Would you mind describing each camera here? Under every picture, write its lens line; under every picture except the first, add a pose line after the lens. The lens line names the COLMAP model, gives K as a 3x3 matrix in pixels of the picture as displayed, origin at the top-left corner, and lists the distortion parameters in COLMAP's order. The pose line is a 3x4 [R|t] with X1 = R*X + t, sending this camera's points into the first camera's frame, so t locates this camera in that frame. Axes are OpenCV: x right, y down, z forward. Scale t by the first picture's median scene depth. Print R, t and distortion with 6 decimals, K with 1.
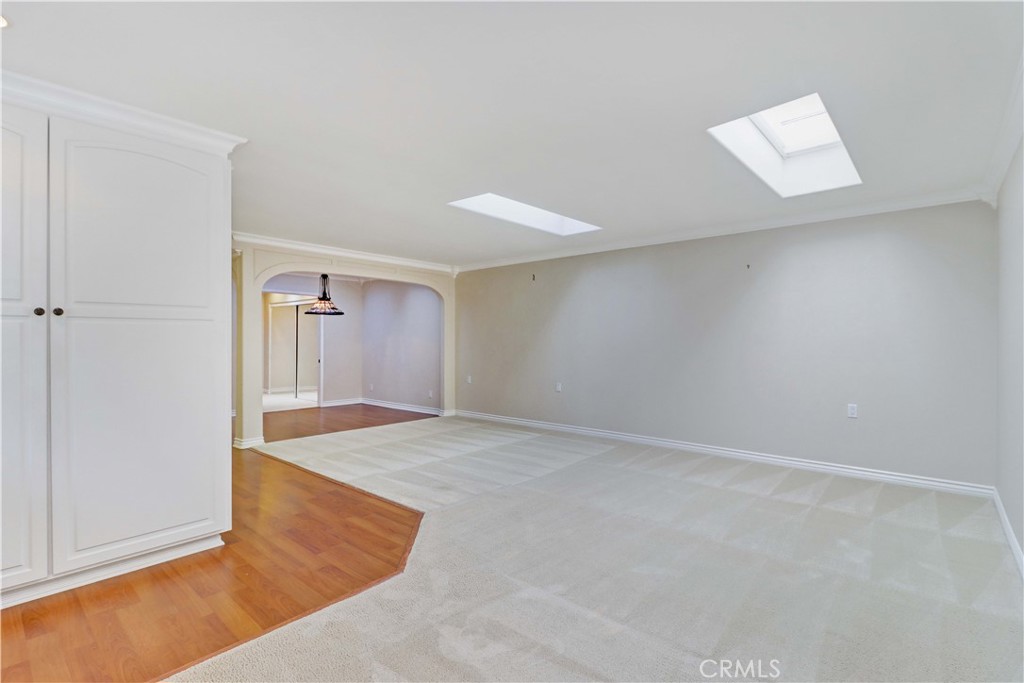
lens RADIAL K [[478.2, 0, 517.9], [0, 478.2, 343.2], [0, 0, 1]] dist [0.015905, -0.000802]
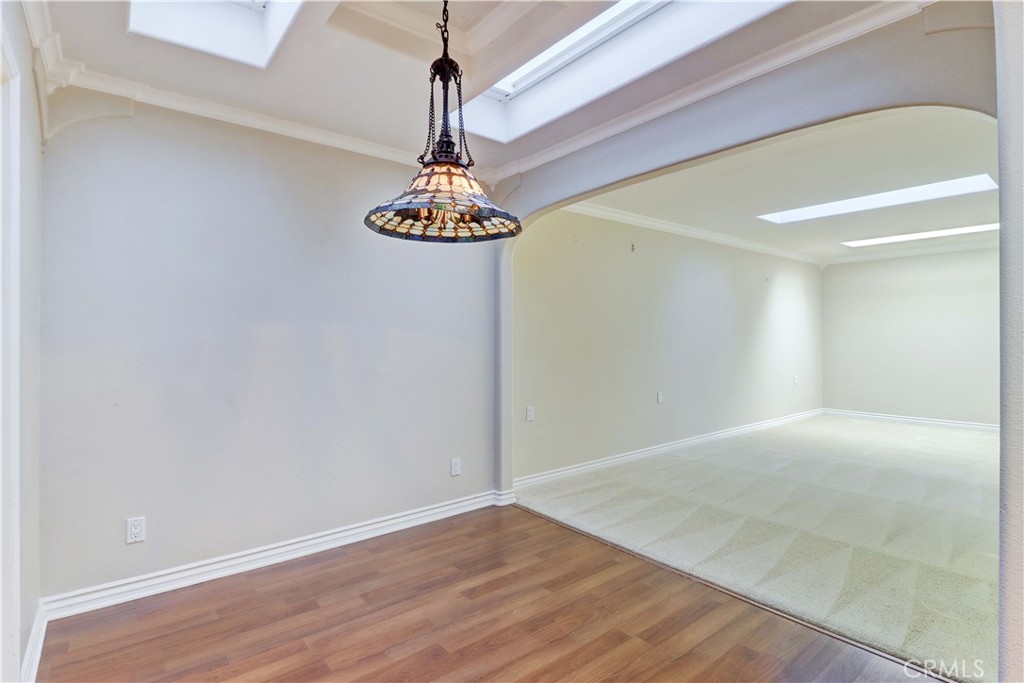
lens RADIAL K [[500.9, 0, 524.7], [0, 500.9, 335.4], [0, 0, 1]] dist [0.001541, -0.000225]
pose [[0.171718, 0.005791, 0.985129, -0.626277], [0.010630, 0.999914, -0.007731, -0.003717], [-0.985089, 0.011800, 0.171642, 0.897563]]
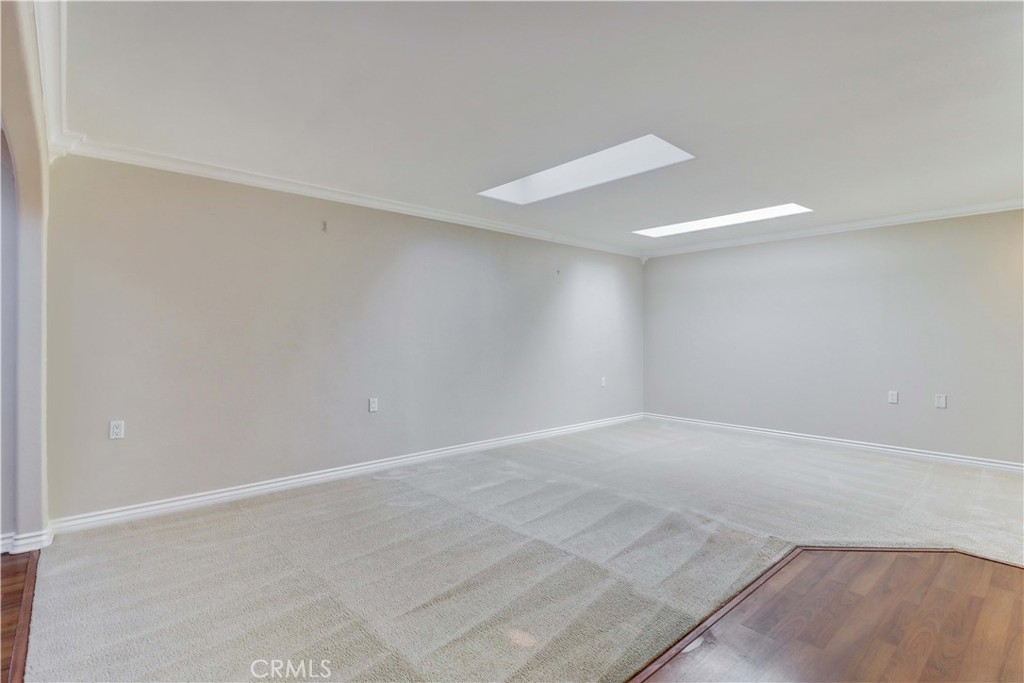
lens RADIAL K [[495.3, 0, 525.4], [0, 495.3, 339.5], [0, 0, 1]] dist [0.001956, -0.008392]
pose [[0.108225, -0.006653, 0.994104, -0.473366], [0.003411, 0.999974, 0.006321, -0.001939], [-0.994121, 0.002707, 0.108245, 0.600295]]
